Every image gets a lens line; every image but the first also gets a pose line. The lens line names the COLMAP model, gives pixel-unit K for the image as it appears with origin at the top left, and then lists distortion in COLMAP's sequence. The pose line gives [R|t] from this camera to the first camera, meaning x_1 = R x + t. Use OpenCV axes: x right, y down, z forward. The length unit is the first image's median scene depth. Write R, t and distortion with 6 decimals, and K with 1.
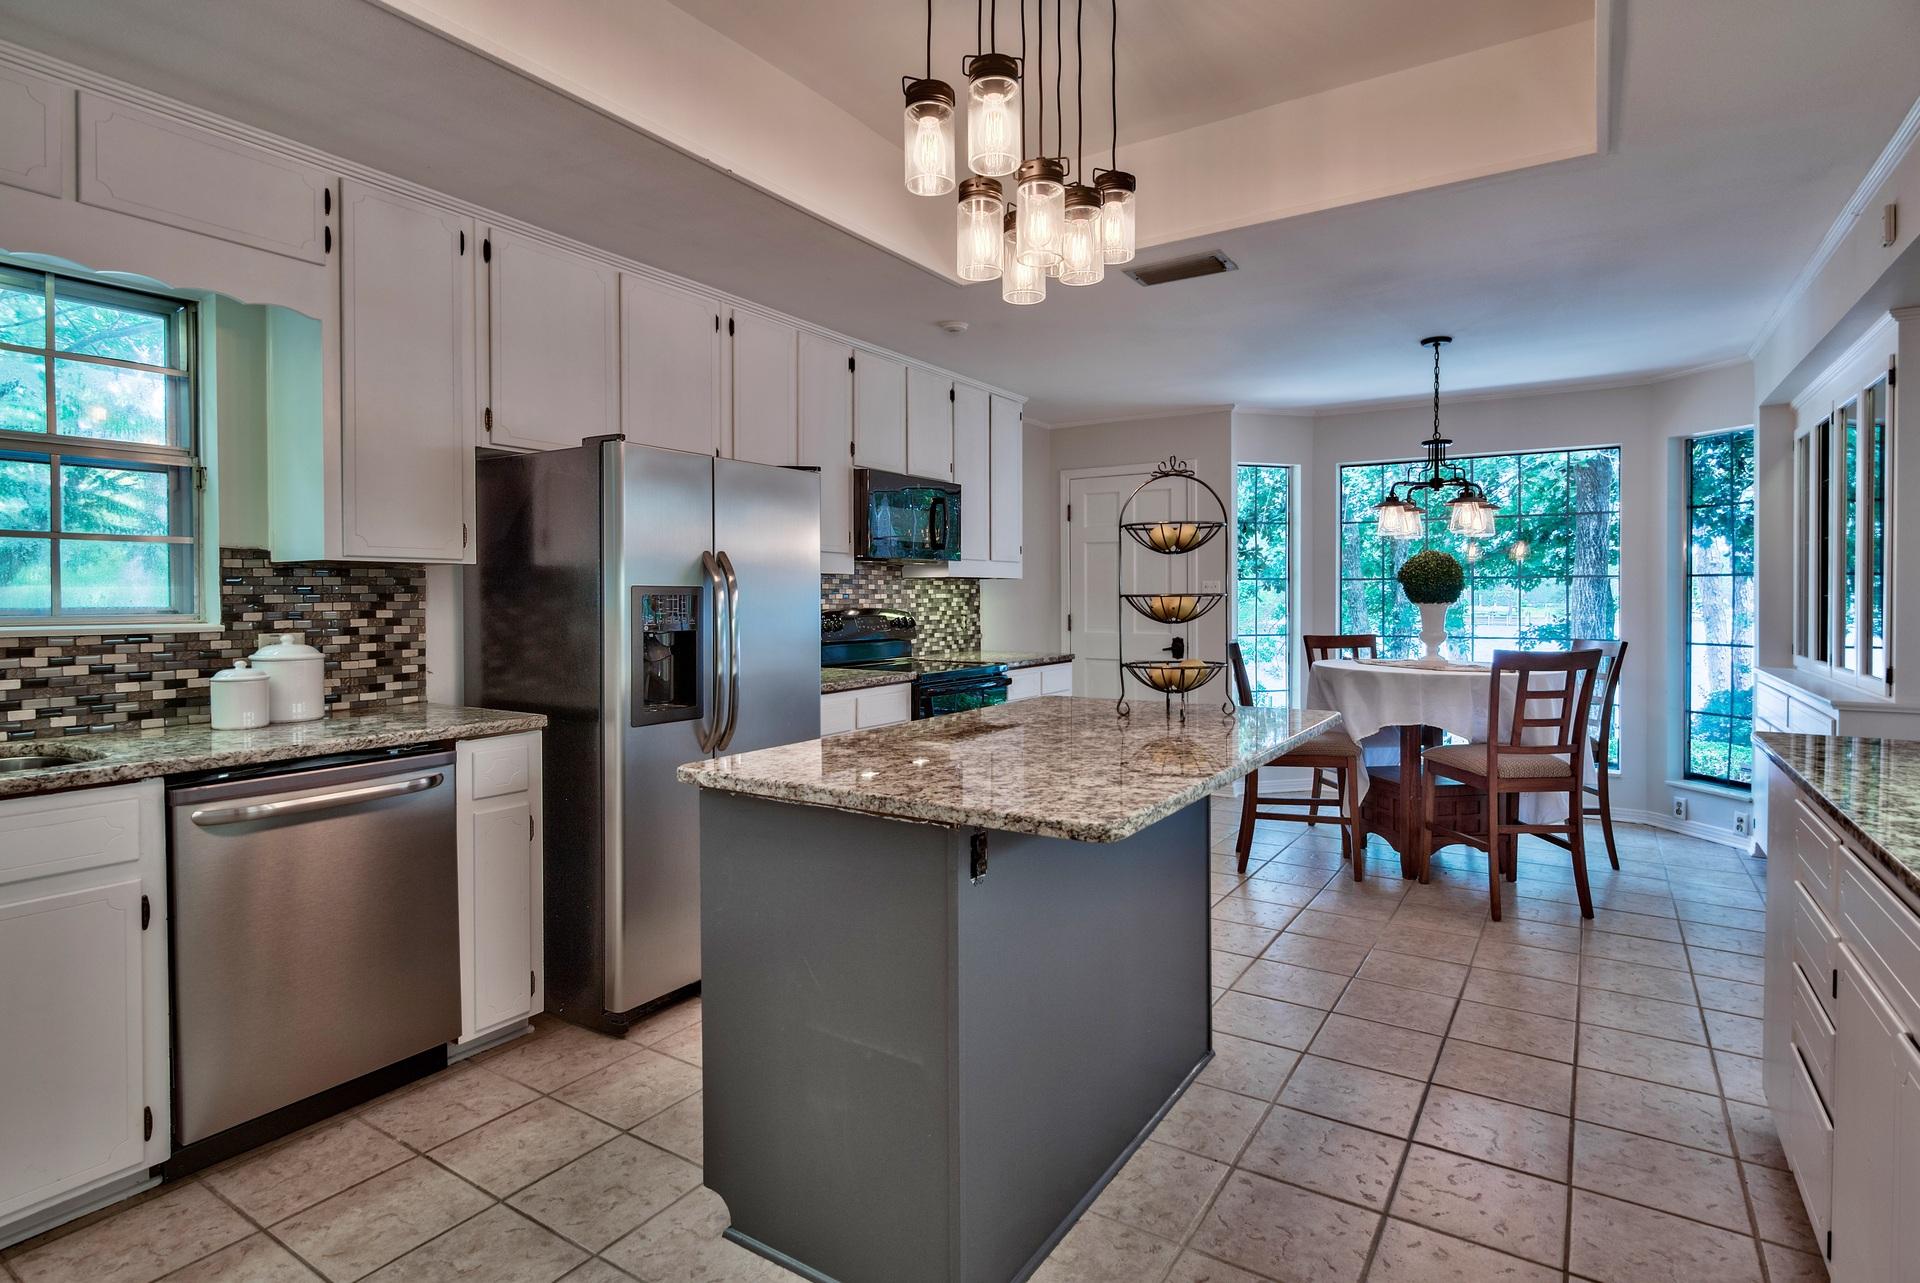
lens RADIAL K [[970.6, 0, 951.5], [0, 970.6, 603.0], [0, 0, 1]] dist [-0.001877, -0.000199]
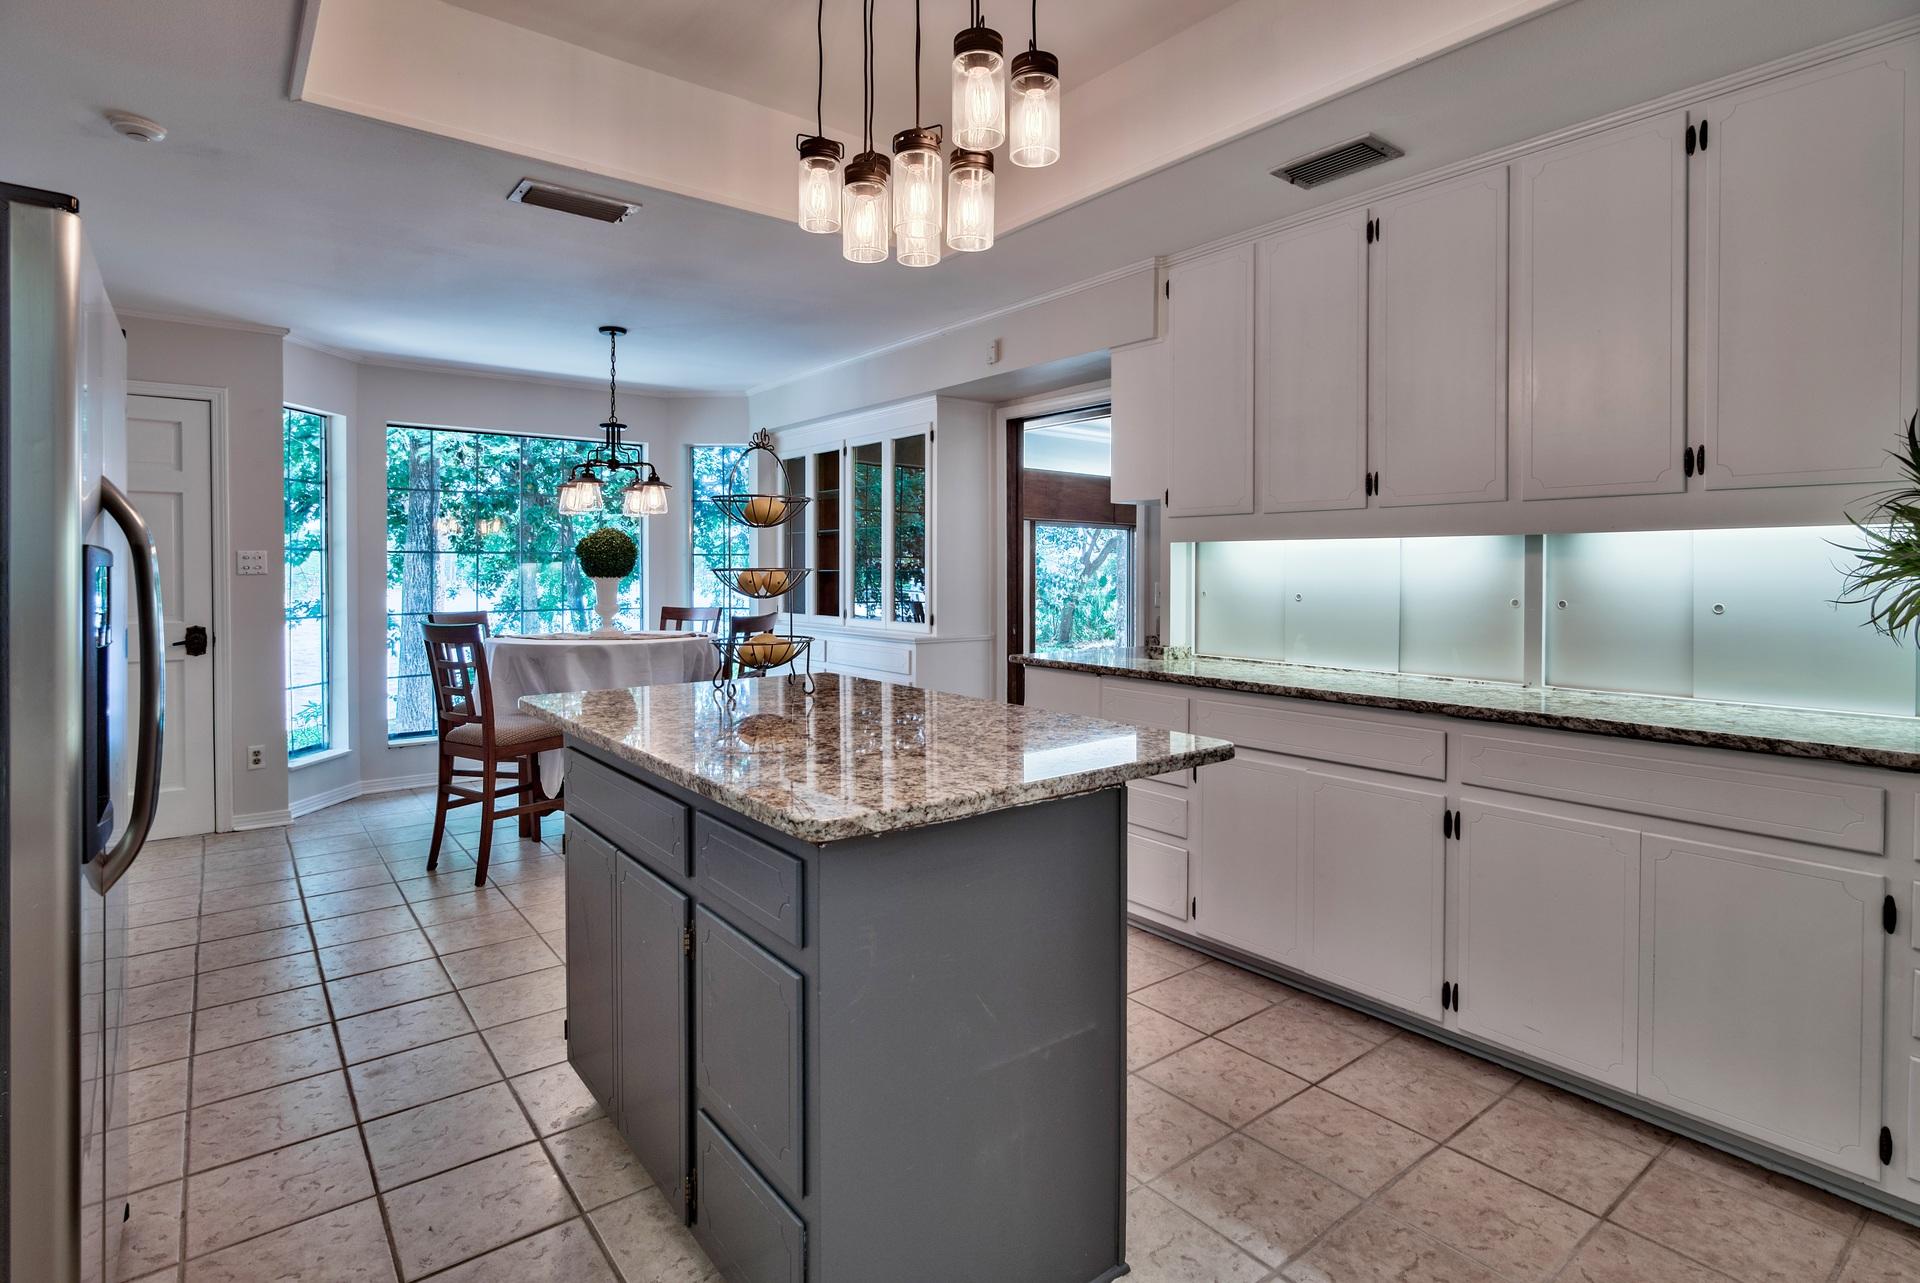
lens RADIAL K [[967.0, 0, 959.8], [0, 967.0, 582.8], [0, 0, 1]] dist [-0.000985, -0.000645]
pose [[0.319601, -0.012136, 0.947474, -0.391789], [0.006522, 0.999922, 0.010608, -0.001979], [-0.947530, 0.002789, 0.319656, 0.304083]]
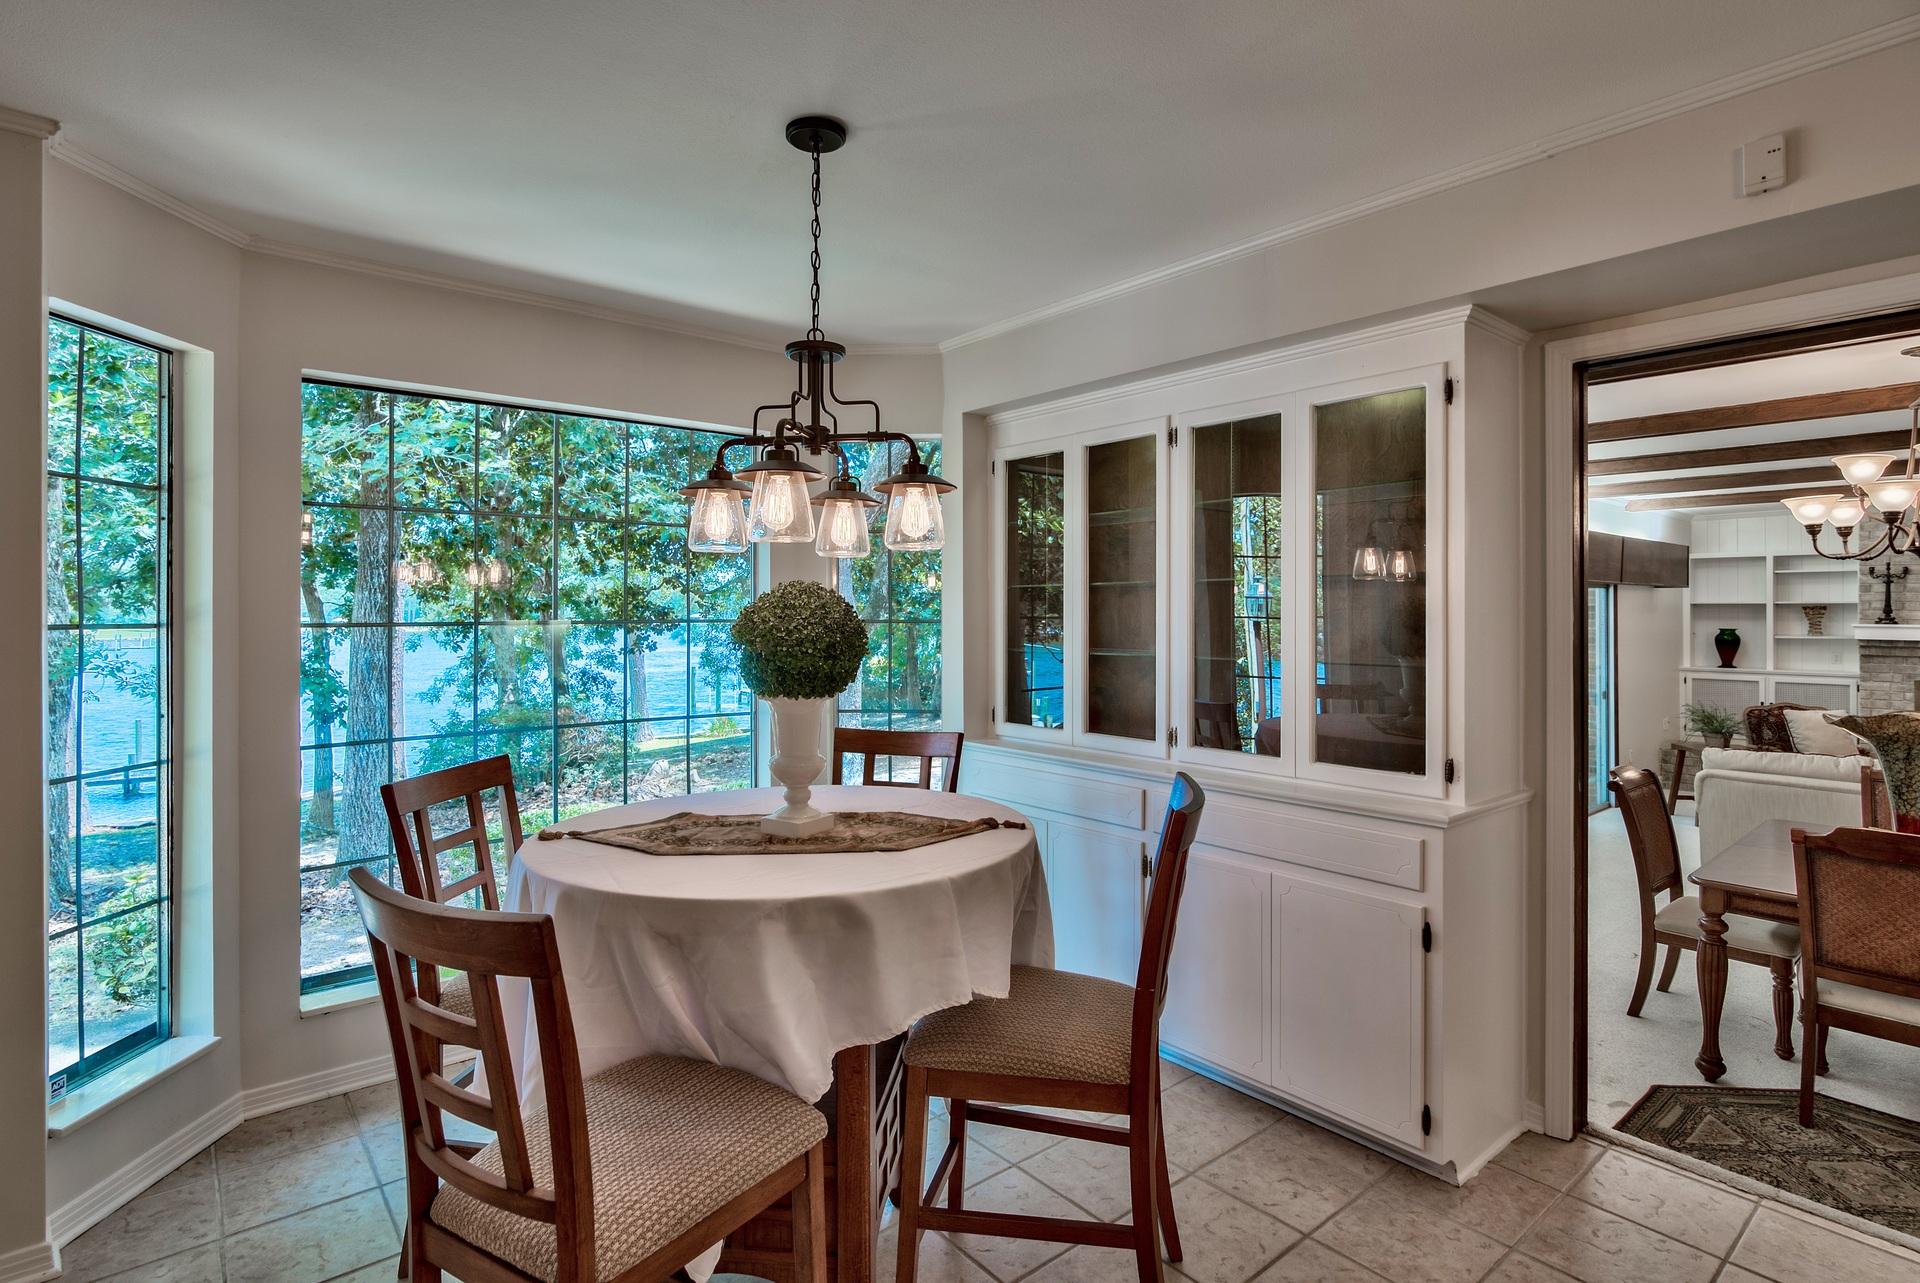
lens RADIAL K [[979.7, 0, 973.1], [0, 979.7, 612.2], [0, 0, 1]] dist [0.000547, 0.000380]
pose [[0.284062, 0.000561, 0.958806, 0.069218], [0.008714, 0.999957, -0.003167, -0.037919], [-0.958766, 0.009255, 0.284044, 0.804055]]
